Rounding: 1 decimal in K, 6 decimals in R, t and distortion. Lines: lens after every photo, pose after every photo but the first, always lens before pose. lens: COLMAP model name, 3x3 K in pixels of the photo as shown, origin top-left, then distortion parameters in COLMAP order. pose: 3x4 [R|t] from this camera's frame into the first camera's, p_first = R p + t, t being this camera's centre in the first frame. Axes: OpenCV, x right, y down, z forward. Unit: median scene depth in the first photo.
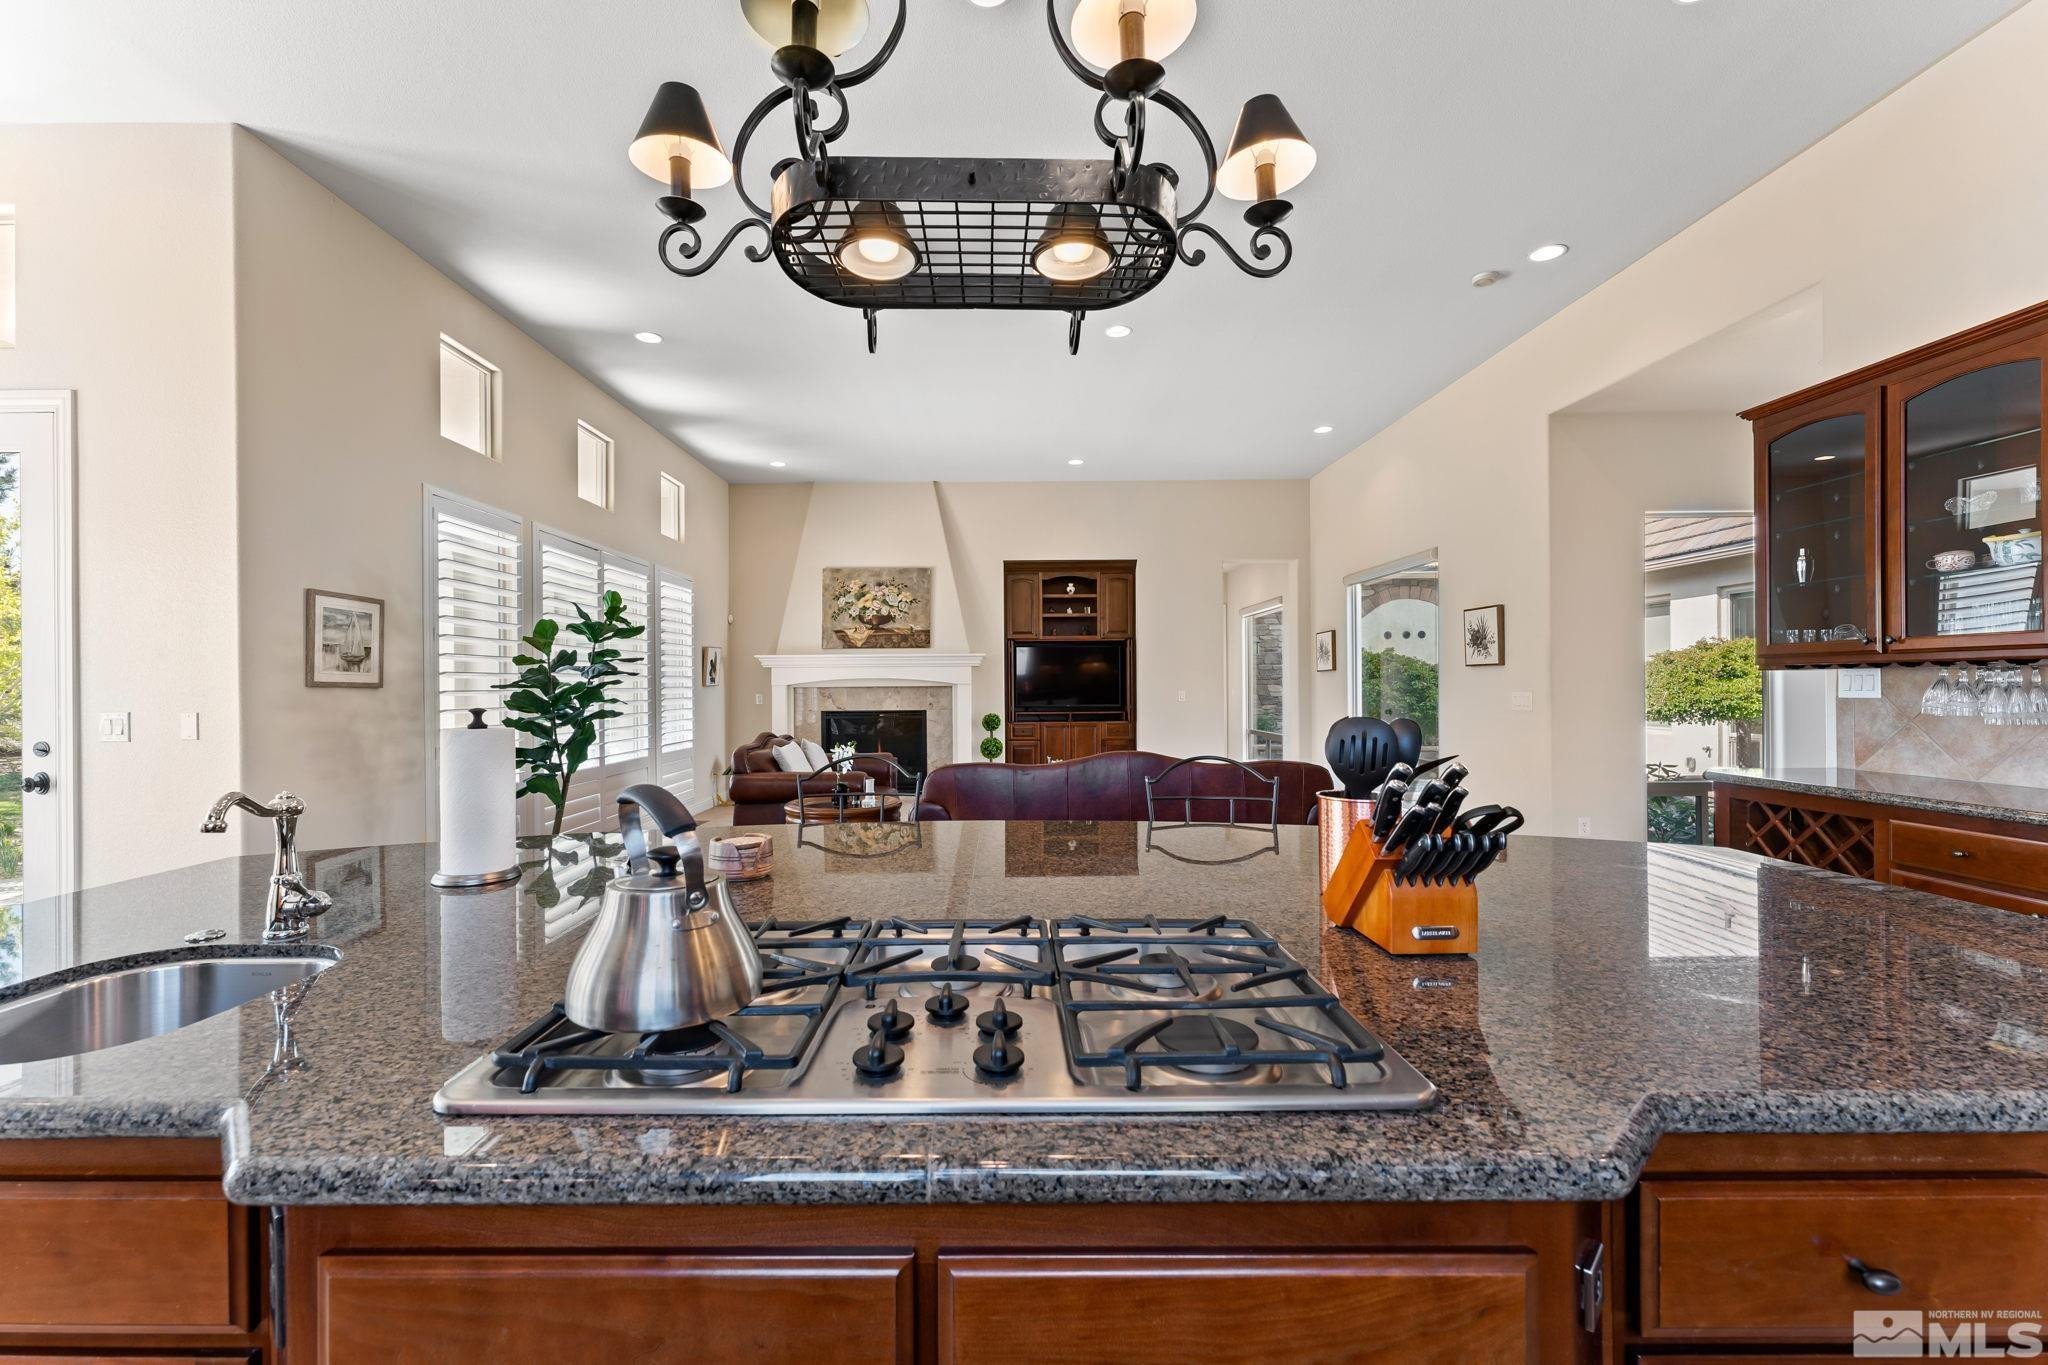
lens RADIAL K [[836.4, 0, 998.0], [0, 836.4, 680.2], [0, 0, 1]] dist [0.002958, 0.000784]
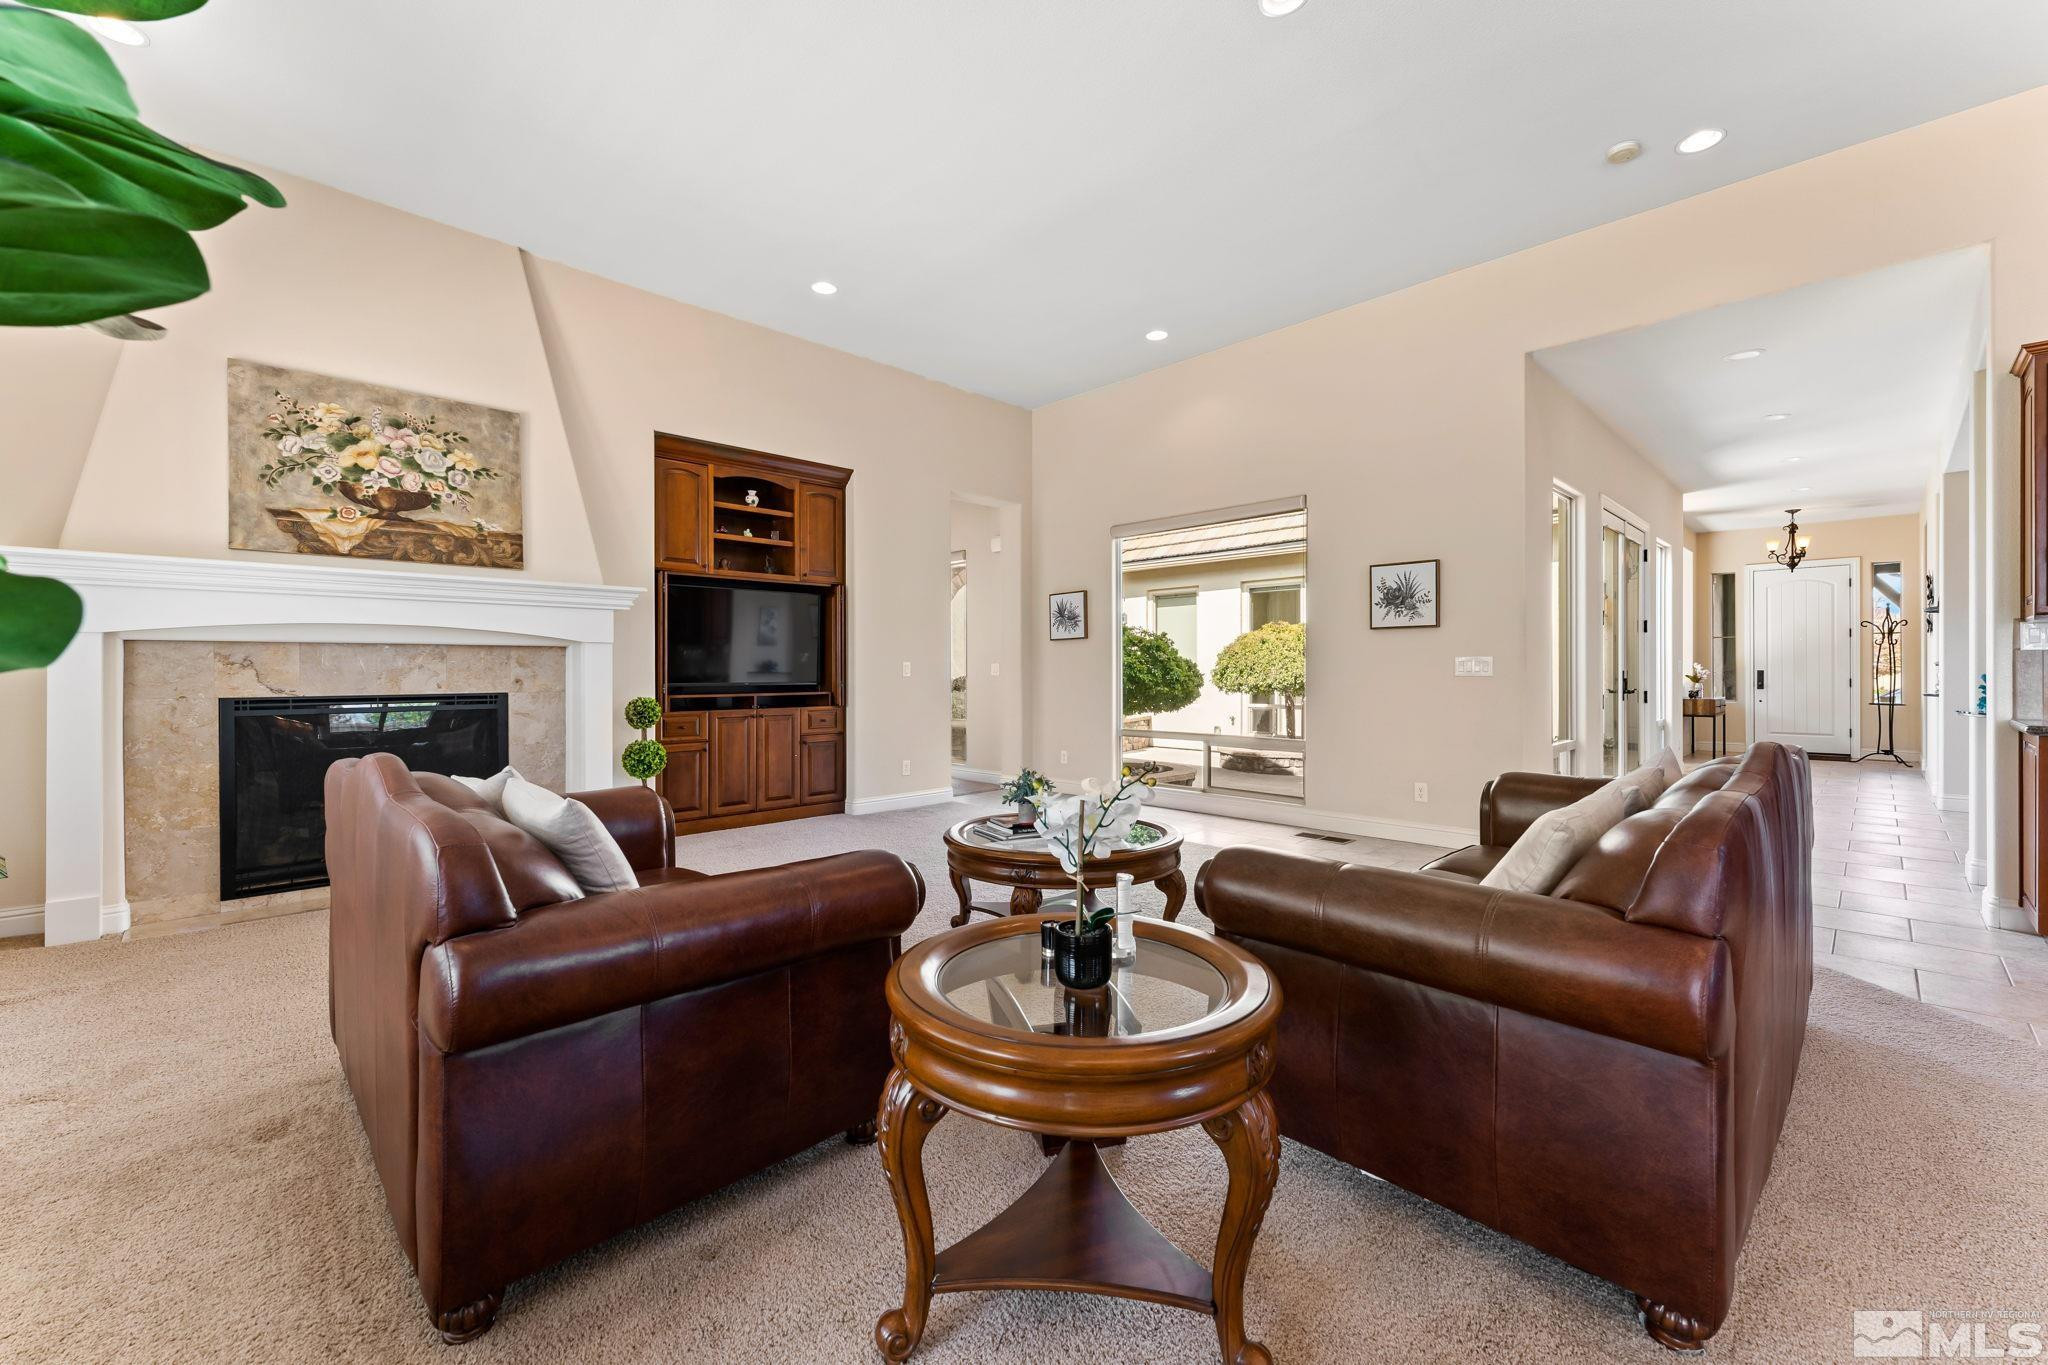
lens RADIAL K [[836.4, 0, 1018.4], [0, 836.4, 674.0], [0, 0, 1]] dist [0.002958, 0.000784]
pose [[0.711747, 0.003632, 0.702427, -0.223304], [-0.006840, 0.999975, 0.001761, 0.021634], [-0.702403, -0.006058, 0.711754, 0.424026]]
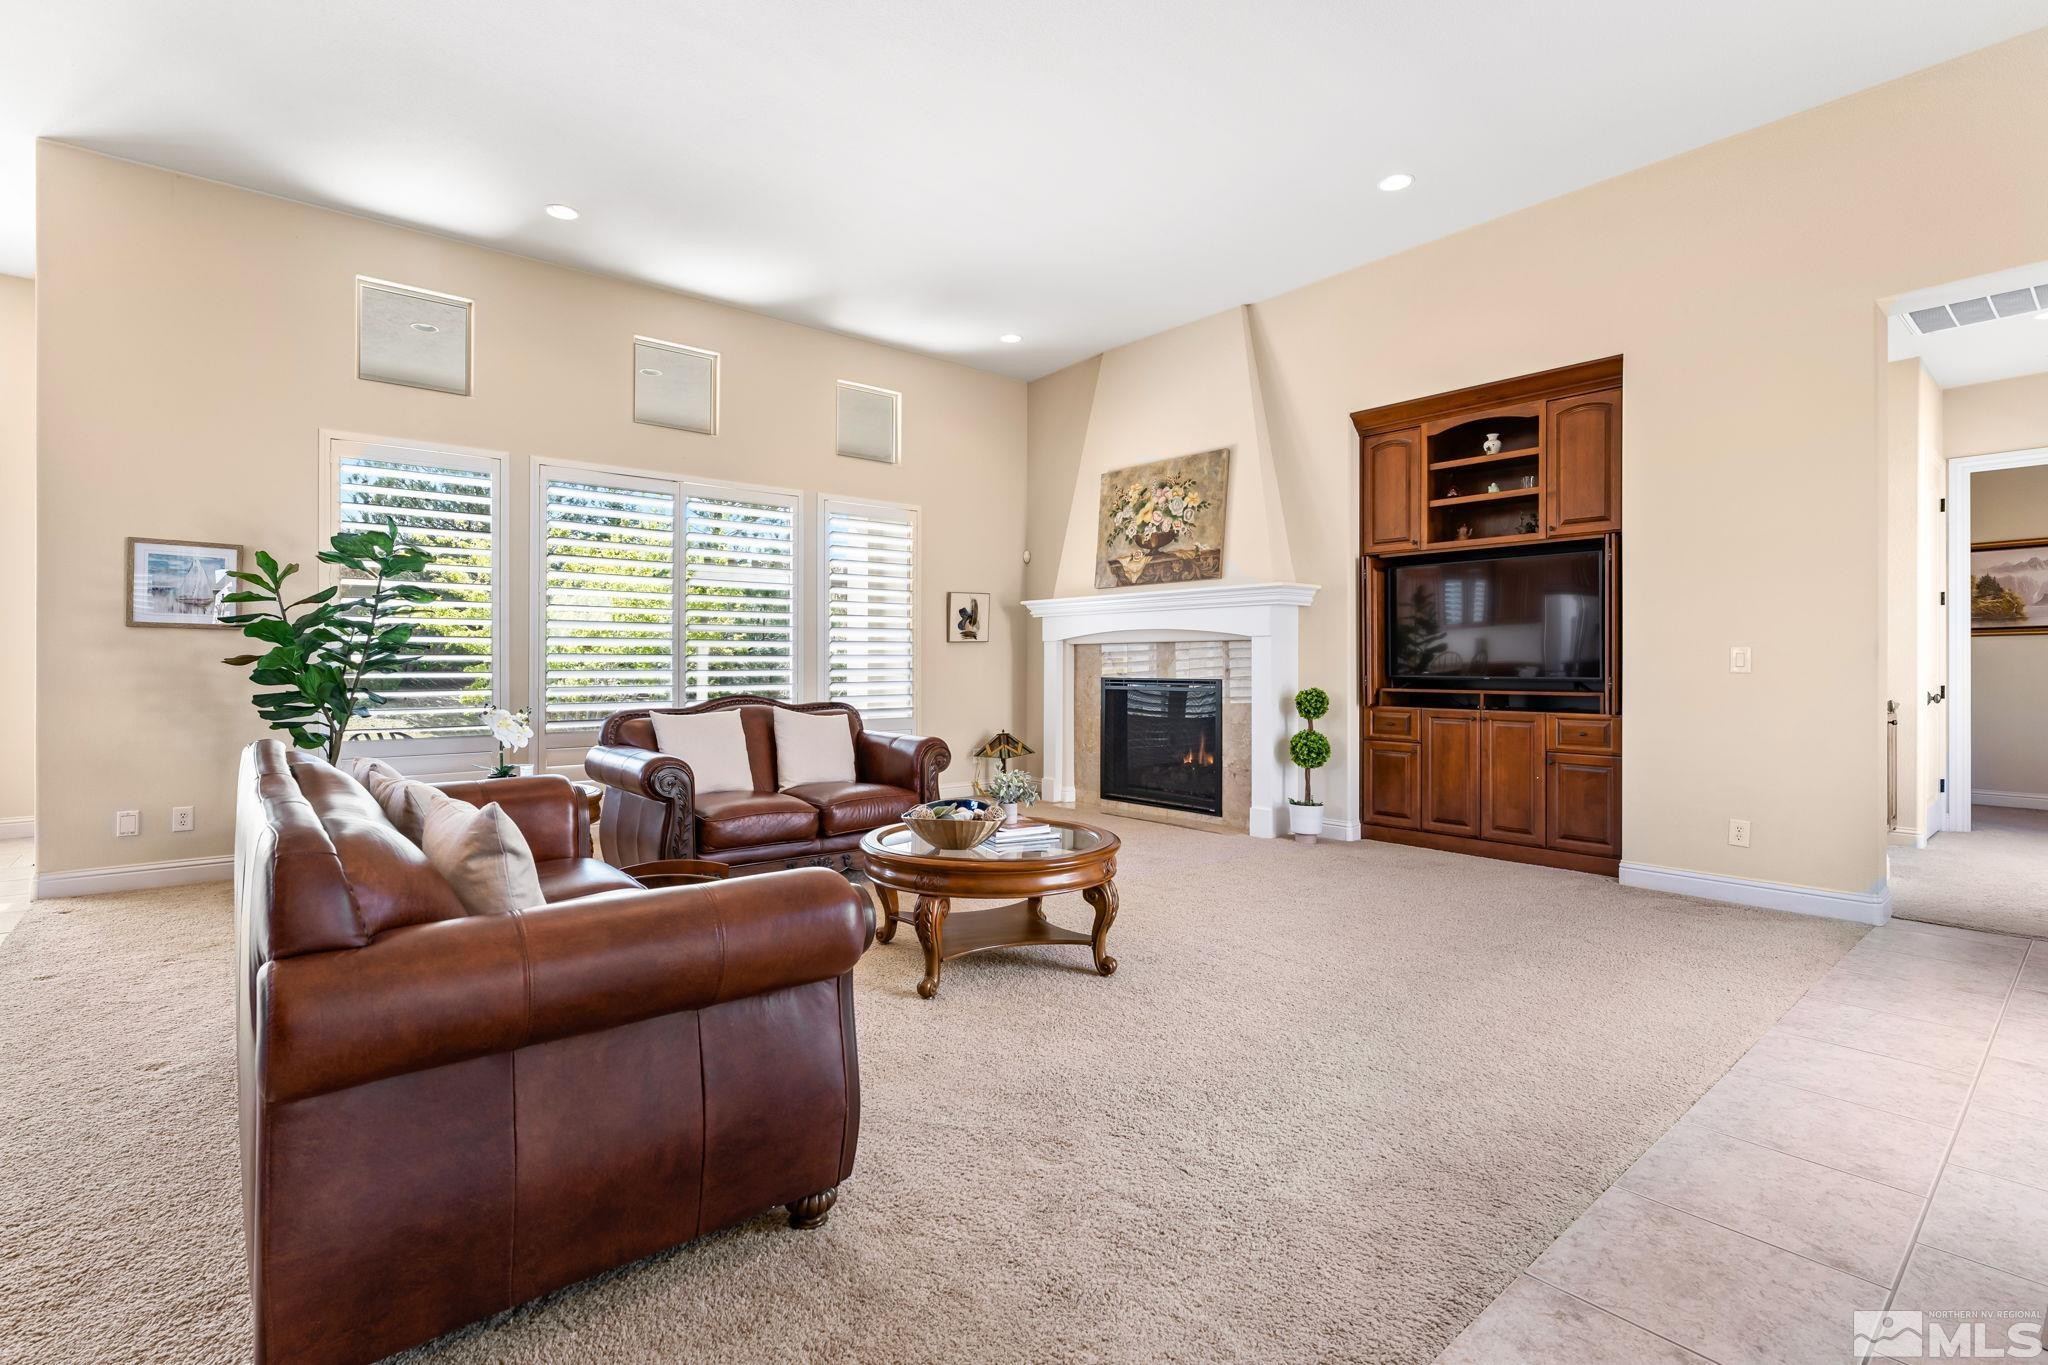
lens RADIAL K [[950.9, 0, 1011.9], [0, 950.9, 662.3], [0, 0, 1]] dist [0.000743, -0.000202]
pose [[0.646829, 0.008160, -0.762592, 0.351545], [-0.001134, 0.999952, 0.009738, 0.016501], [0.762634, -0.005434, 0.646807, 0.429454]]
